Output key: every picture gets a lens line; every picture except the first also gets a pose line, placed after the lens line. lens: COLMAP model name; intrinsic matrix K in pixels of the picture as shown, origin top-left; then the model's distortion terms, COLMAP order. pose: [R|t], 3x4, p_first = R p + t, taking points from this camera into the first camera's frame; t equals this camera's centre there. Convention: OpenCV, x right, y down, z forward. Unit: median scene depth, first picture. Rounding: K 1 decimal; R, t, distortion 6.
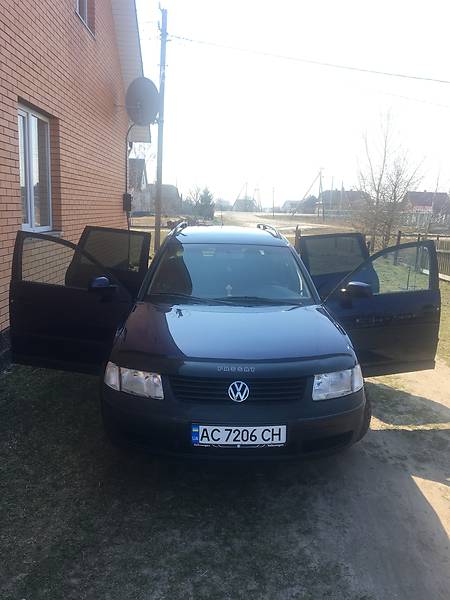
lens RADIAL K [[480.6, 0, 225.0], [0, 480.6, 300.0], [0, 0, 1]] dist [0.098864, -0.162157]
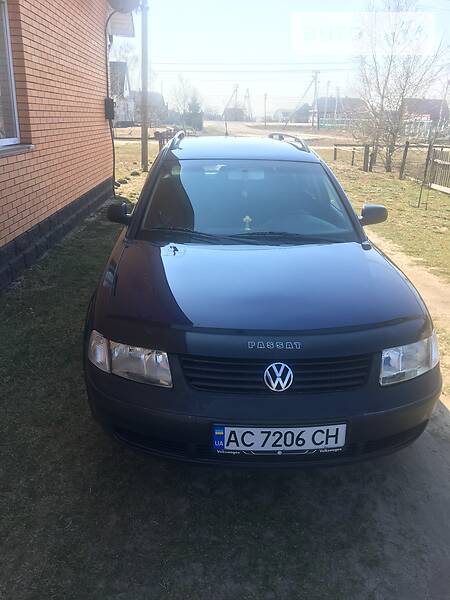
lens RADIAL K [[480.6, 0, 225.0], [0, 480.6, 300.0], [0, 0, 1]] dist [0.098864, -0.162157]
pose [[0.999758, -0.012866, 0.017862, -0.057631], [0.009635, 0.985319, 0.170452, -0.041709], [-0.019792, -0.170238, 0.985204, 0.299047]]
